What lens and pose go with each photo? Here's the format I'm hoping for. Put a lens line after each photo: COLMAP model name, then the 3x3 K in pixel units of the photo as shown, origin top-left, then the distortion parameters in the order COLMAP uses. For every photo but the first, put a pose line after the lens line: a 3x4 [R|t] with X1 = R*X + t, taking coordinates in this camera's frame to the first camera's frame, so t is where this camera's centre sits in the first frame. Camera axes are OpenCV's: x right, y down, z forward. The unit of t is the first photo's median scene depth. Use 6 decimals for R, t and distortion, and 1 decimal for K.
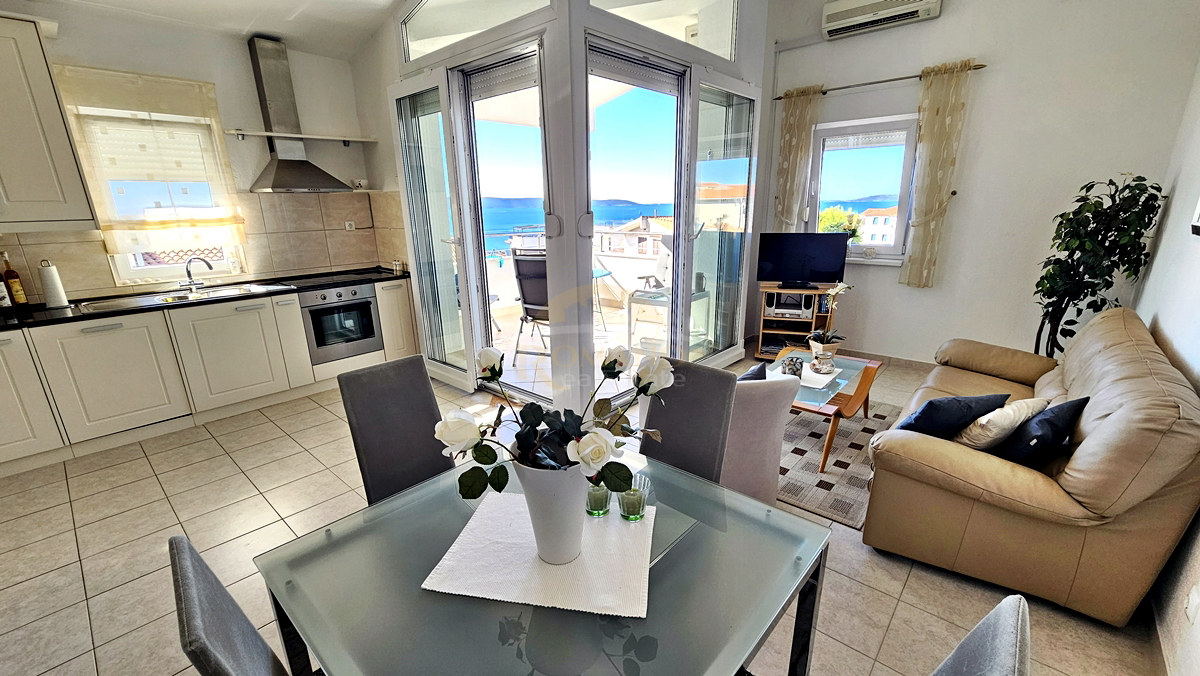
lens RADIAL K [[493.9, 0, 599.5], [0, 493.9, 352.3], [0, 0, 1]] dist [-0.005323, 0.002714]
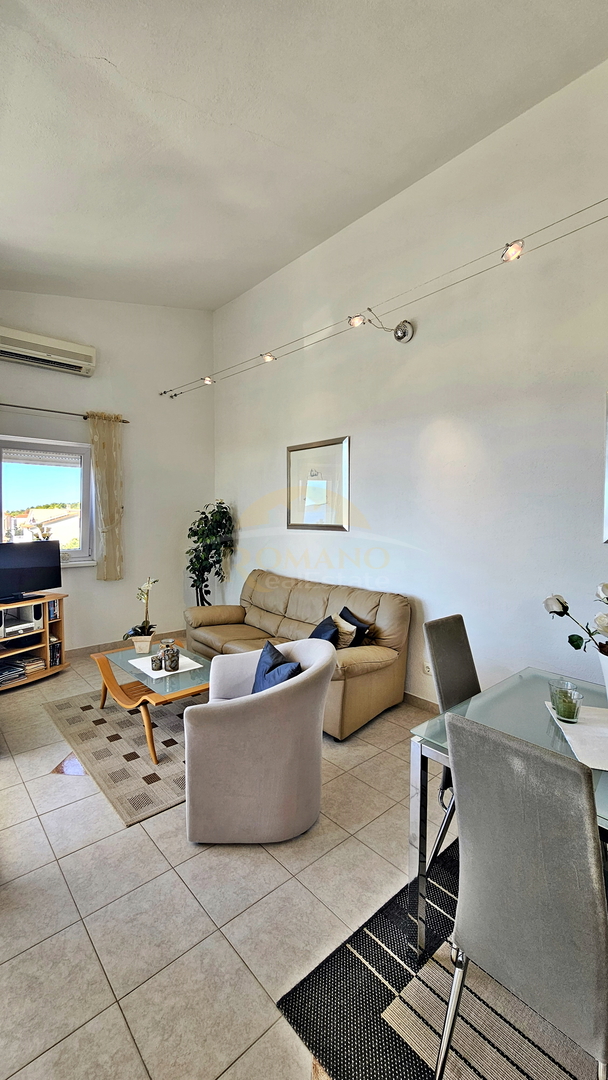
lens RADIAL K [[444.5, 0, 289.2], [0, 444.5, 535.5], [0, 0, 1]] dist [-0.005323, 0.002714]
pose [[0.129550, -0.025972, 0.991233, -0.446869], [0.278679, 0.960318, -0.011261, -0.124352], [-0.951607, 0.277694, 0.131647, 0.488244]]
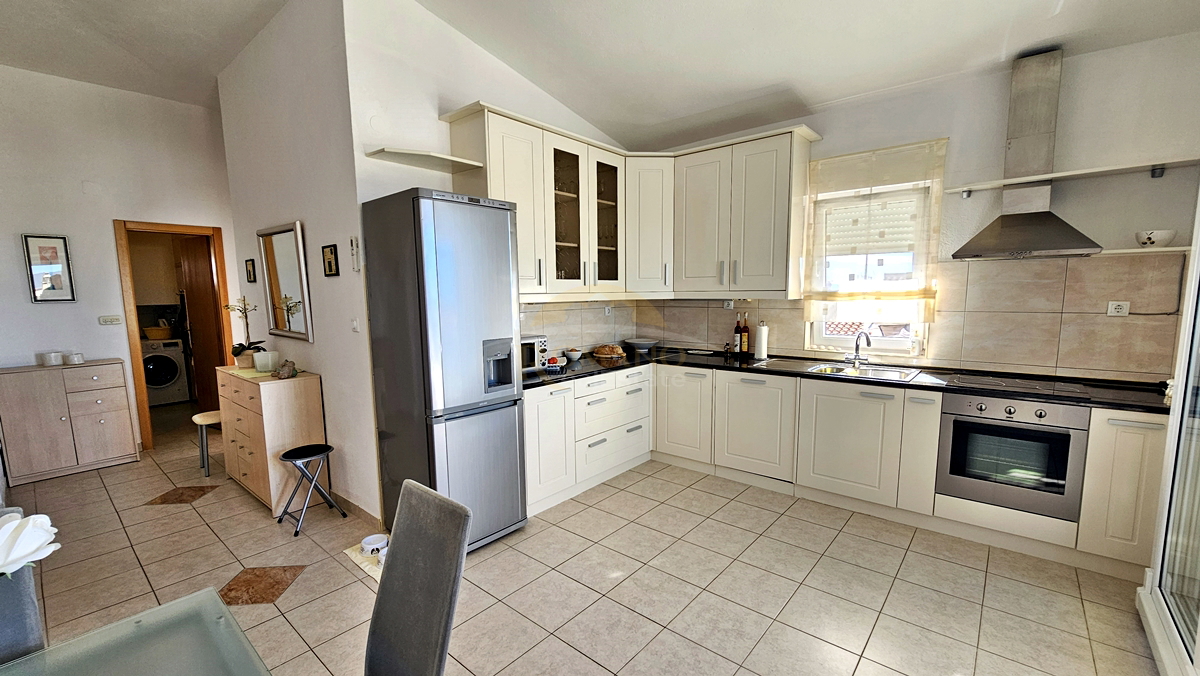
lens RADIAL K [[493.9, 0, 597.2], [0, 493.9, 351.4], [0, 0, 1]] dist [-0.005323, 0.002714]
pose [[0.018166, 0.140625, -0.989896, 0.102170], [-0.278028, 0.951722, 0.130100, -0.142289], [0.960401, 0.272856, 0.056387, 0.488118]]
